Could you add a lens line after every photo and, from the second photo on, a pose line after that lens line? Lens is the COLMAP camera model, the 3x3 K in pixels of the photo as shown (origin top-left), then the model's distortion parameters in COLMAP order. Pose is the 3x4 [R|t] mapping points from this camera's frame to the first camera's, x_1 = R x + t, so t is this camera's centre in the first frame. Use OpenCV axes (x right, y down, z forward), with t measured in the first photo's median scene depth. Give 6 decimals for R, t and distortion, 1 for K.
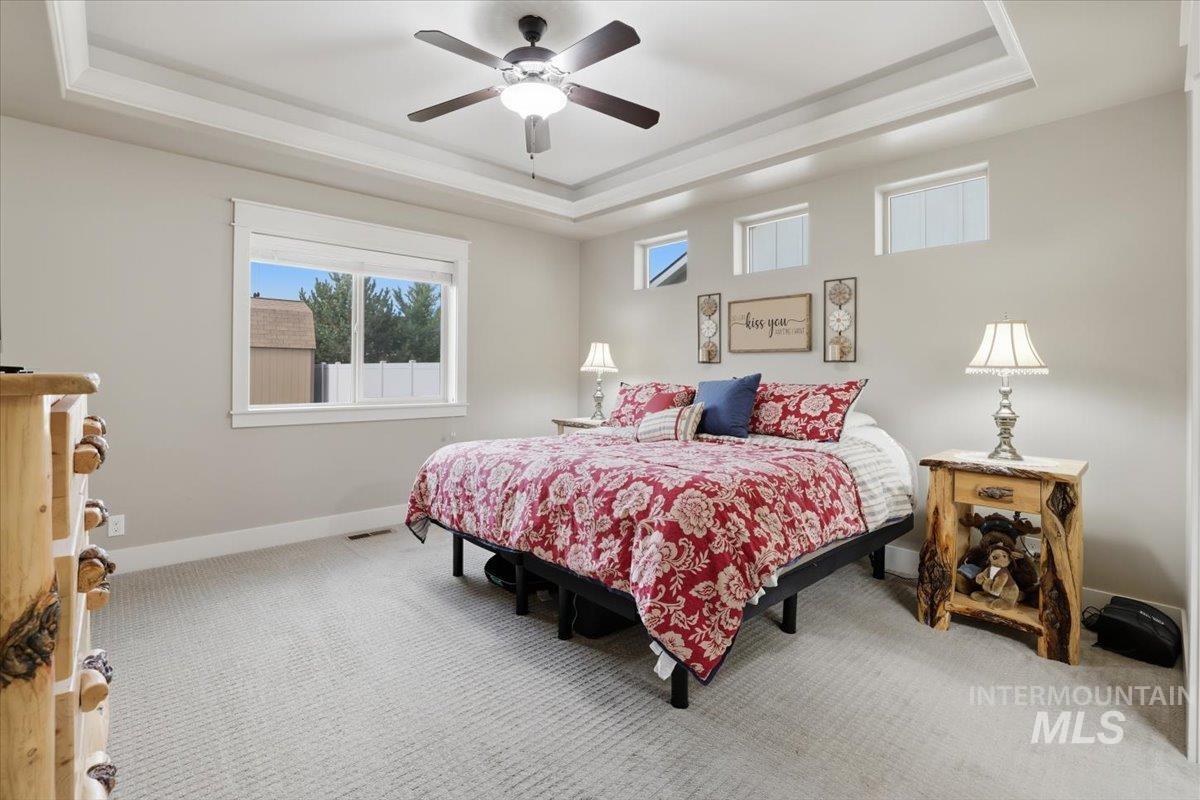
lens RADIAL K [[546.8, 0, 605.9], [0, 546.8, 362.8], [0, 0, 1]] dist [-0.017205, 0.000039]
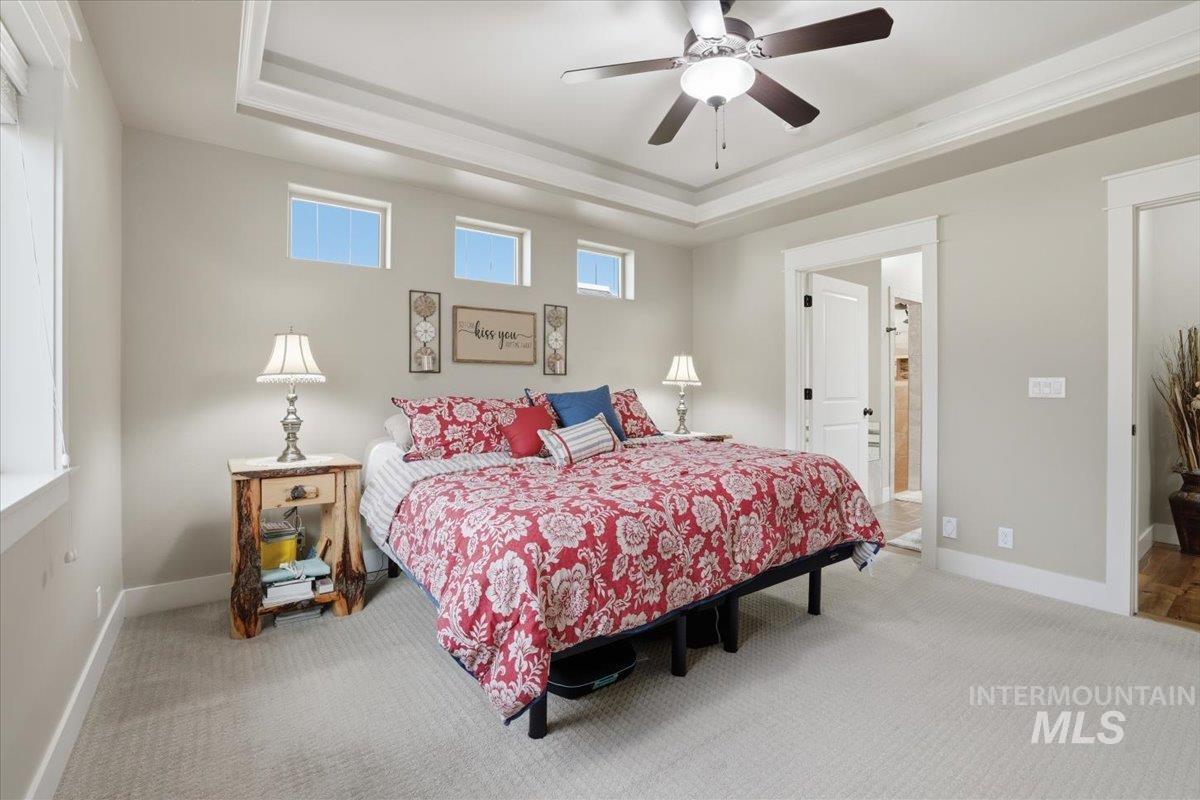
lens RADIAL K [[532.7, 0, 600.0], [0, 532.7, 377.9], [0, 0, 1]] dist [-0.039194, 0.015494]
pose [[0.120637, 0.006562, 0.992675, -0.667637], [-0.020649, 0.999778, -0.004100, 0.007242], [-0.992482, -0.020003, 0.120746, 0.705334]]
